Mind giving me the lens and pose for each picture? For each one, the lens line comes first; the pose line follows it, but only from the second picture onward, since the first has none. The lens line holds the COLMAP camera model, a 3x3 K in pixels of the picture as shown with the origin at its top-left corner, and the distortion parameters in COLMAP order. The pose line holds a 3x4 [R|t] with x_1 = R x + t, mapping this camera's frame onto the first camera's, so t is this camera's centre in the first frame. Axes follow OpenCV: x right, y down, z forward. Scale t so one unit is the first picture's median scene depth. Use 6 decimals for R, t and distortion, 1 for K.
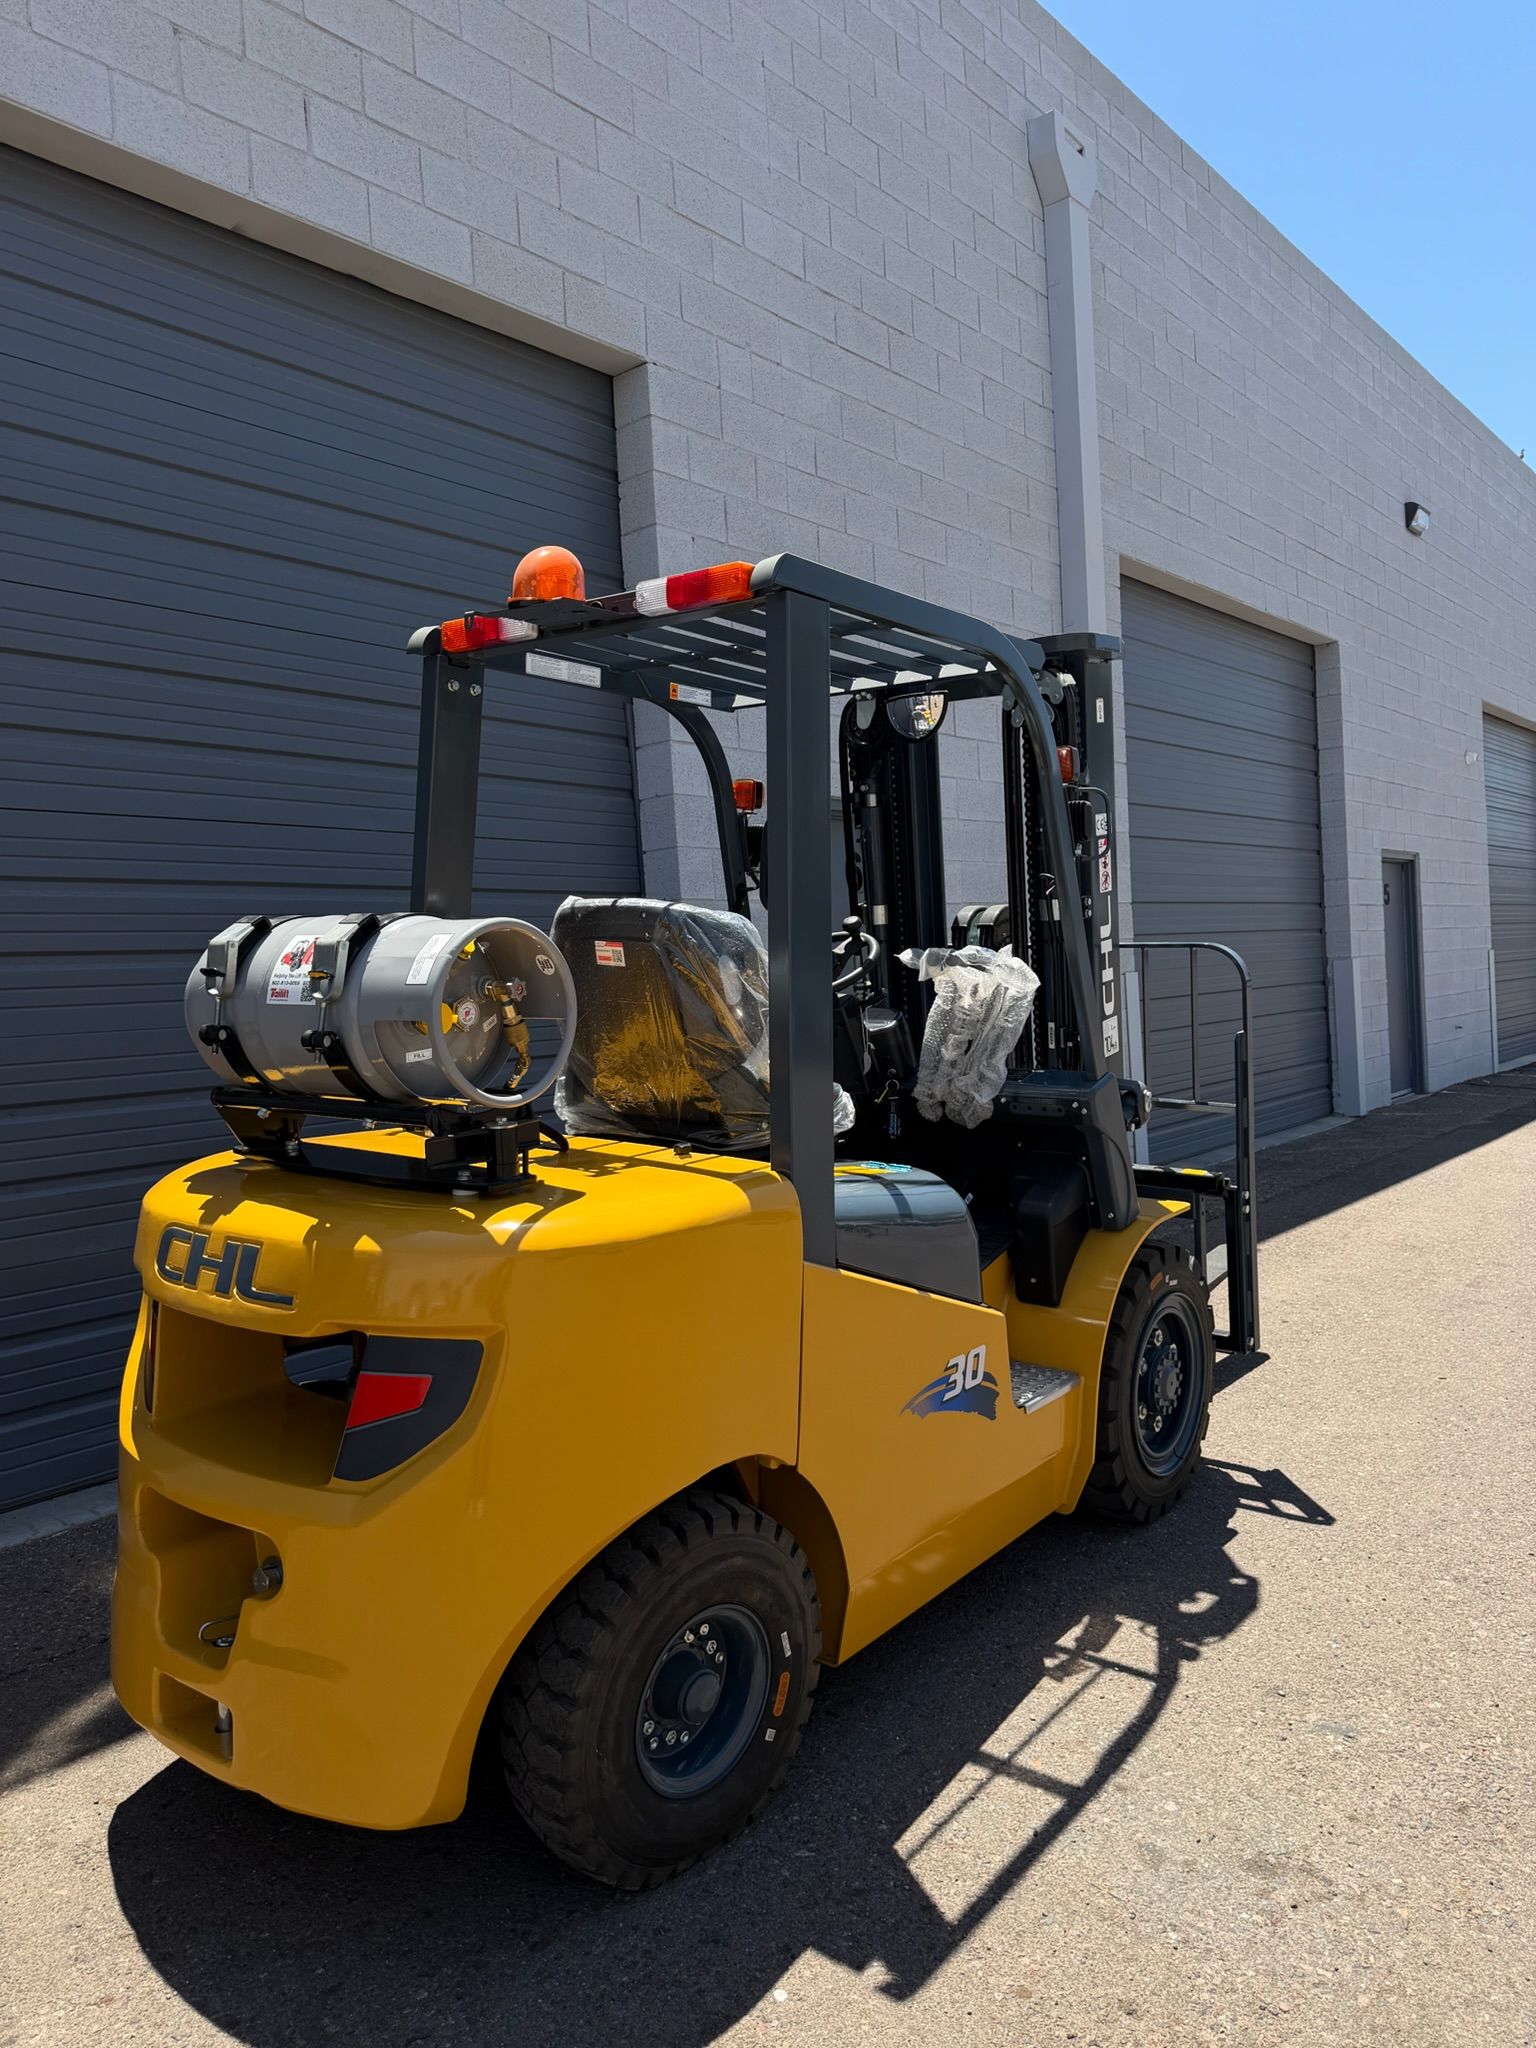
lens RADIAL K [[1457.3, 0, 721.5], [0, 1457.3, 1022.7], [0, 0, 1]] dist [-0.000073, 0.000521]
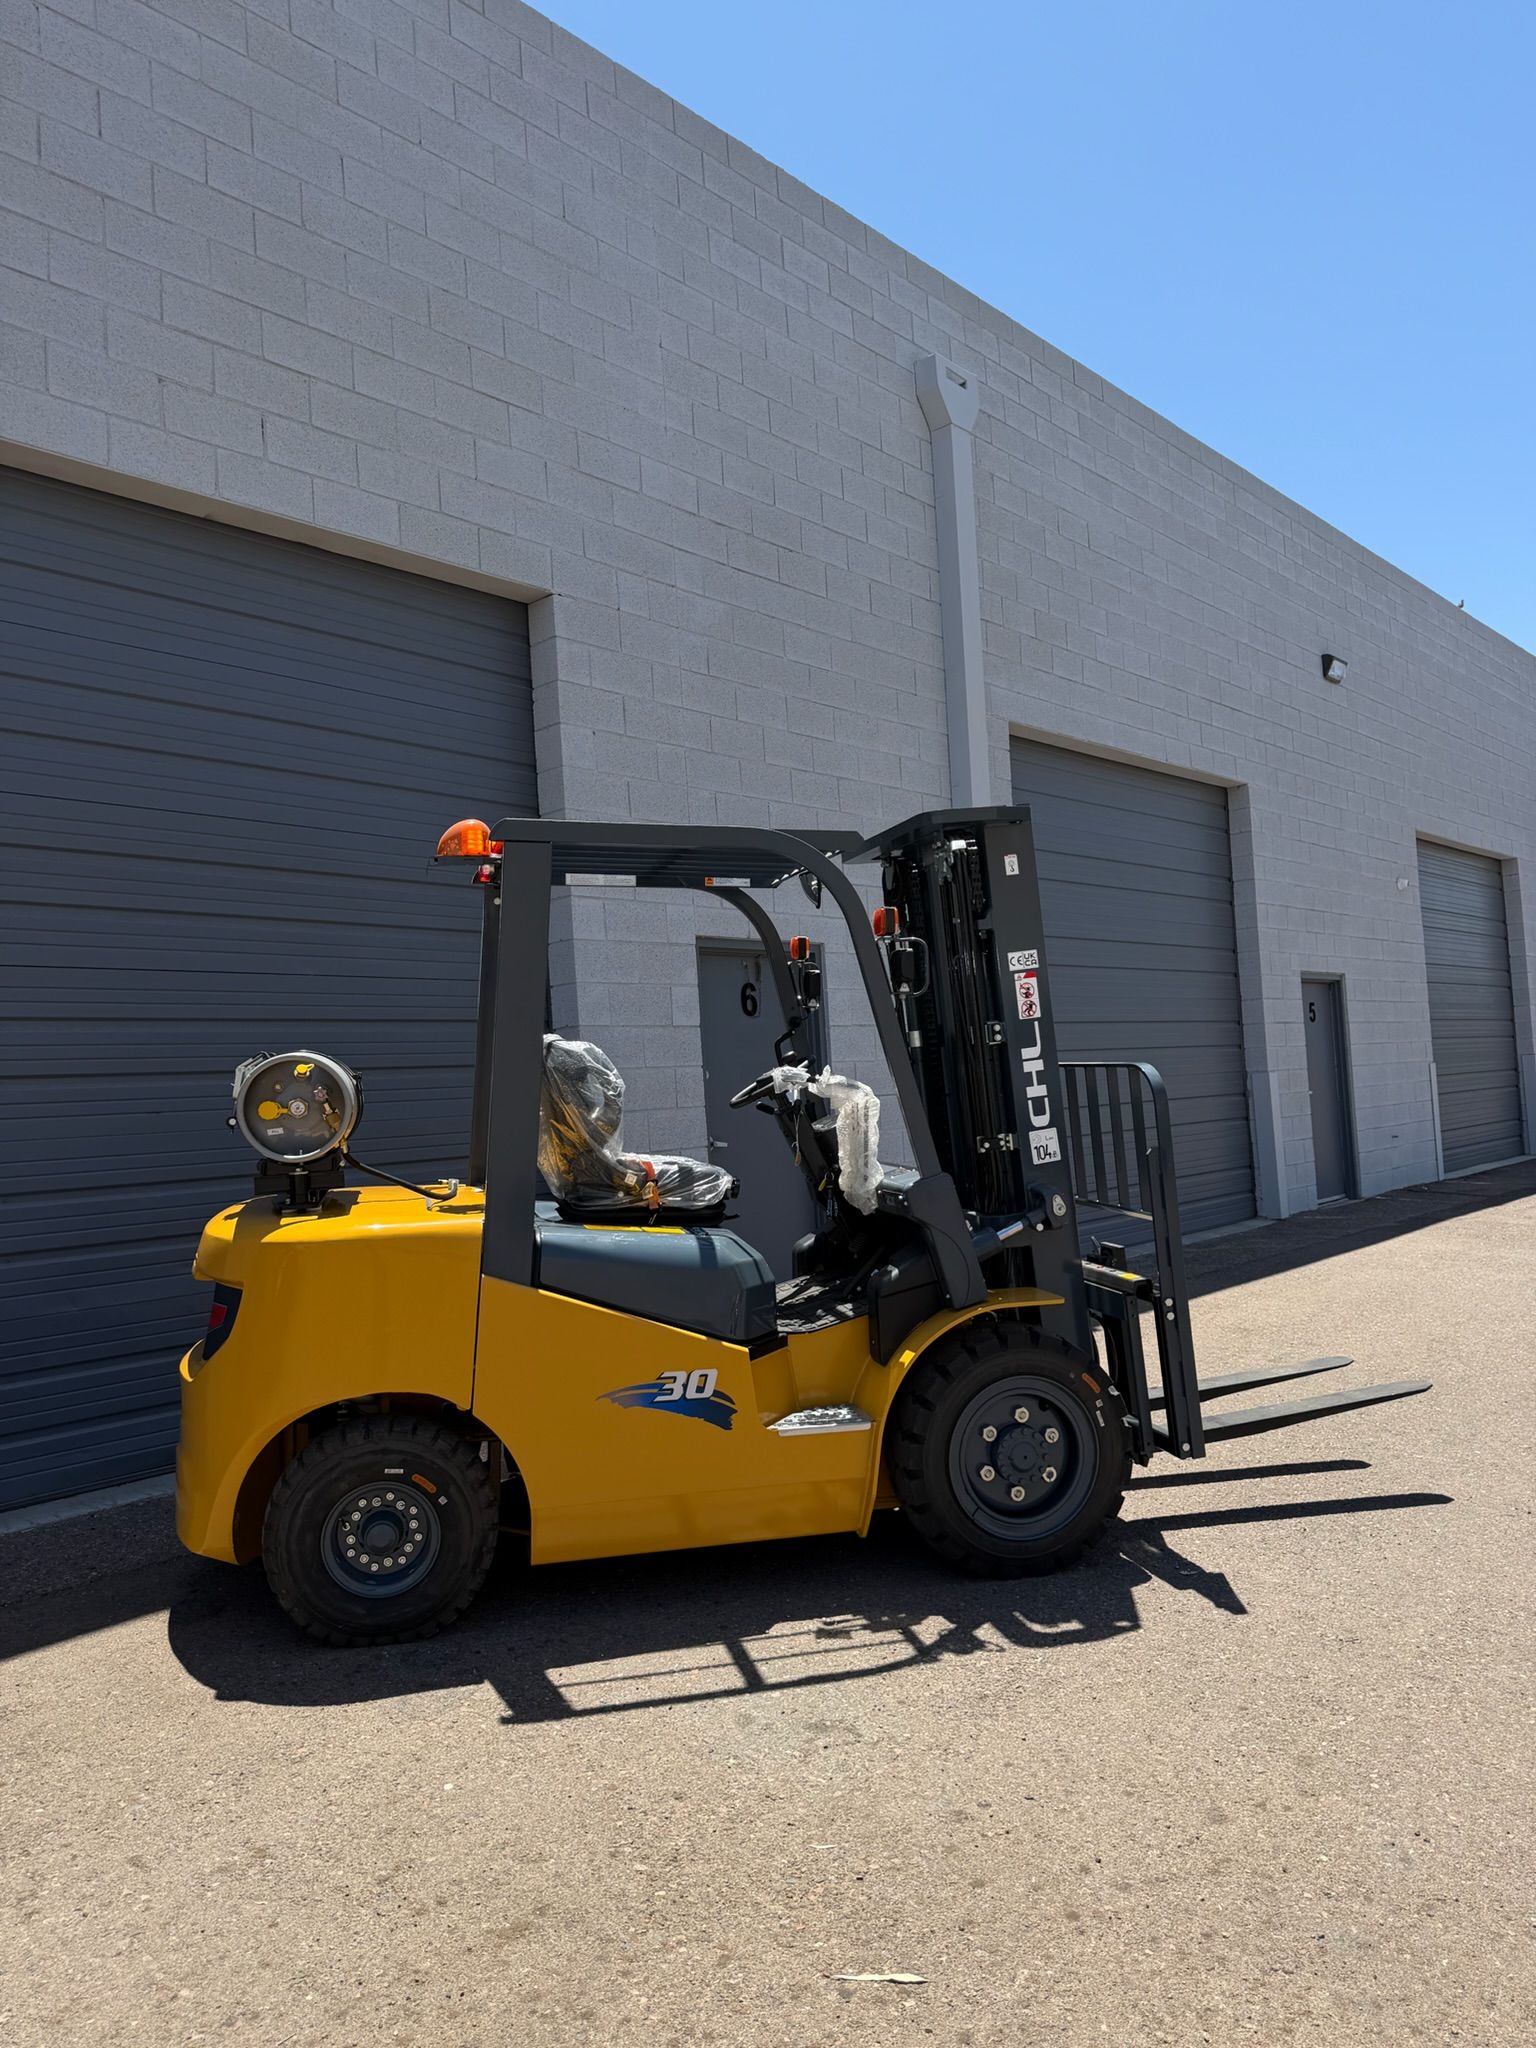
lens RADIAL K [[1499.8, 0, 768.0], [0, 1499.8, 1024.0], [0, 0, 1]] dist [0.007620, -0.011077]
pose [[0.999926, -0.003468, -0.011671, 0.106093], [0.002591, 0.997229, -0.074350, 0.003026], [0.011896, 0.074314, 0.997164, -0.171737]]
